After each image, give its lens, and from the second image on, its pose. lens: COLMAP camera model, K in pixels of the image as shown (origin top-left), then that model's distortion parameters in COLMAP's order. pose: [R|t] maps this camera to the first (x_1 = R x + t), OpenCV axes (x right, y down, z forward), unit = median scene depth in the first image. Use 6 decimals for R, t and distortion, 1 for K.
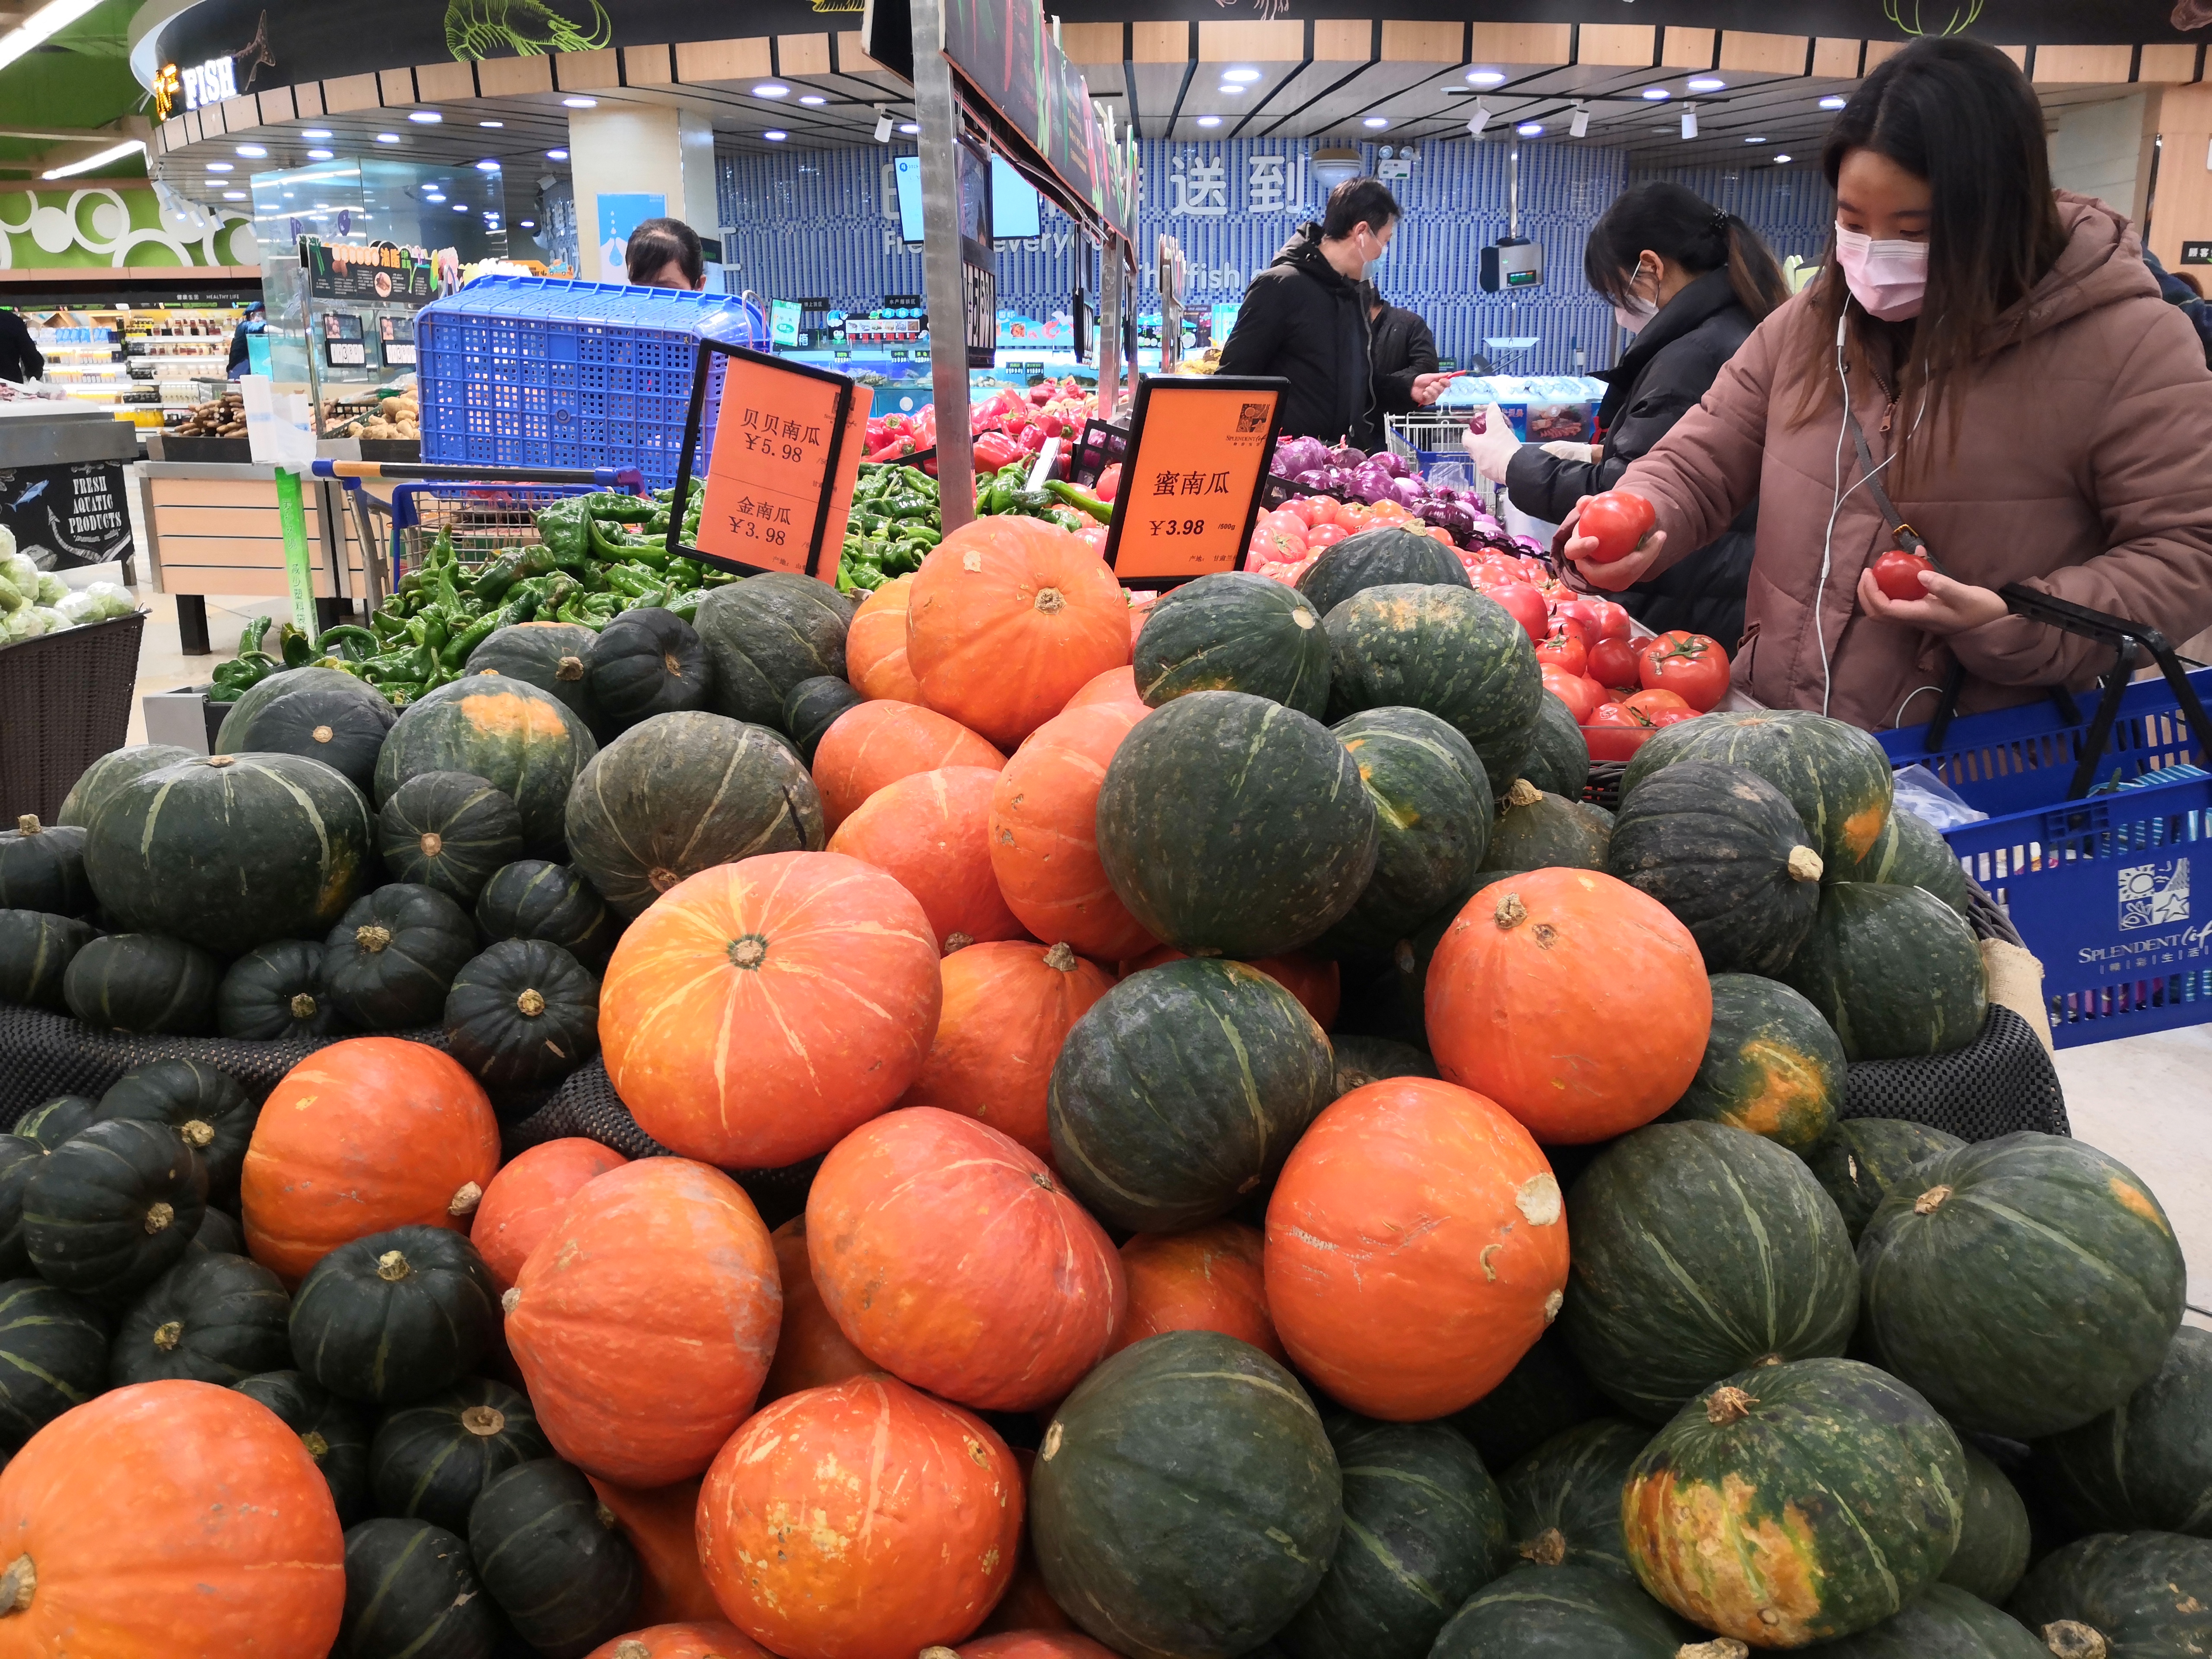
lens RADIAL K [[1698.2, 0, 1106.0], [0, 1698.2, 829.5], [0, 0, 1]] dist [0.104548, -0.106715]
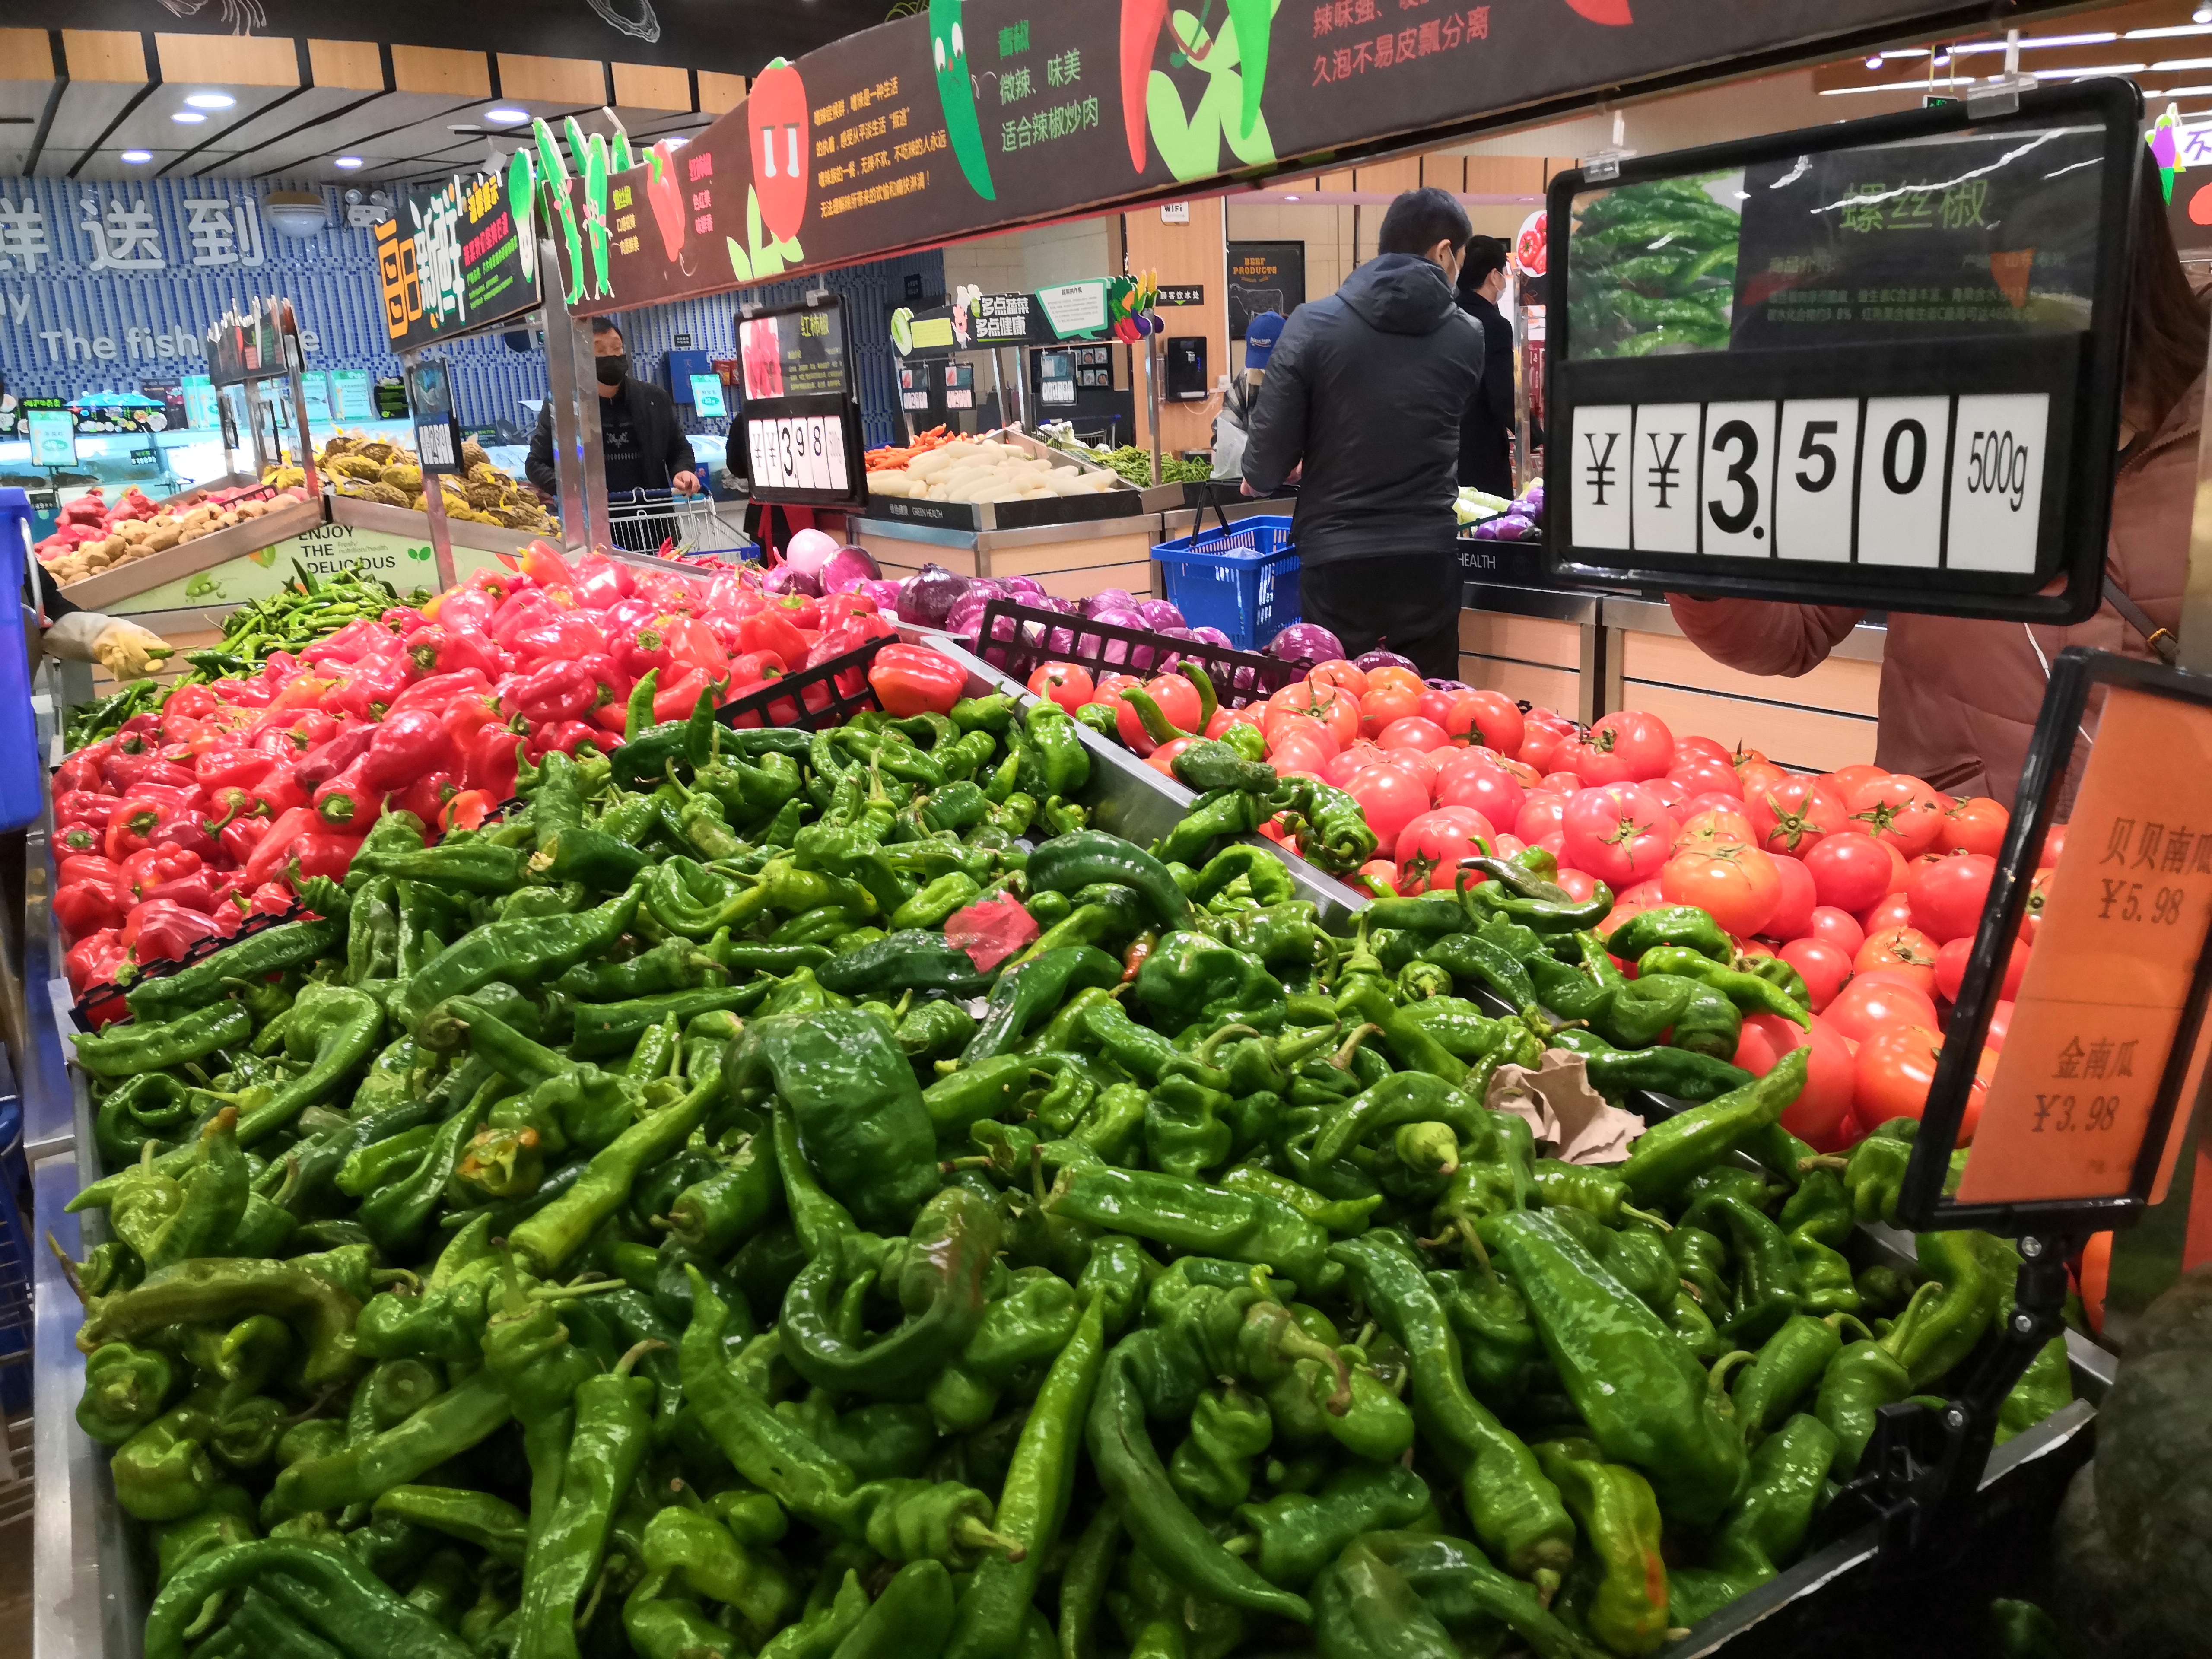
lens RADIAL K [[1698.2, 0, 1106.0], [0, 1698.2, 829.5], [0, 0, 1]] dist [0.104548, -0.106715]
pose [[0.817767, -0.199323, 0.539933, -0.067103], [0.213109, 0.976303, 0.037645, -0.034363], [-0.534642, 0.084280, 0.840866, 0.090534]]
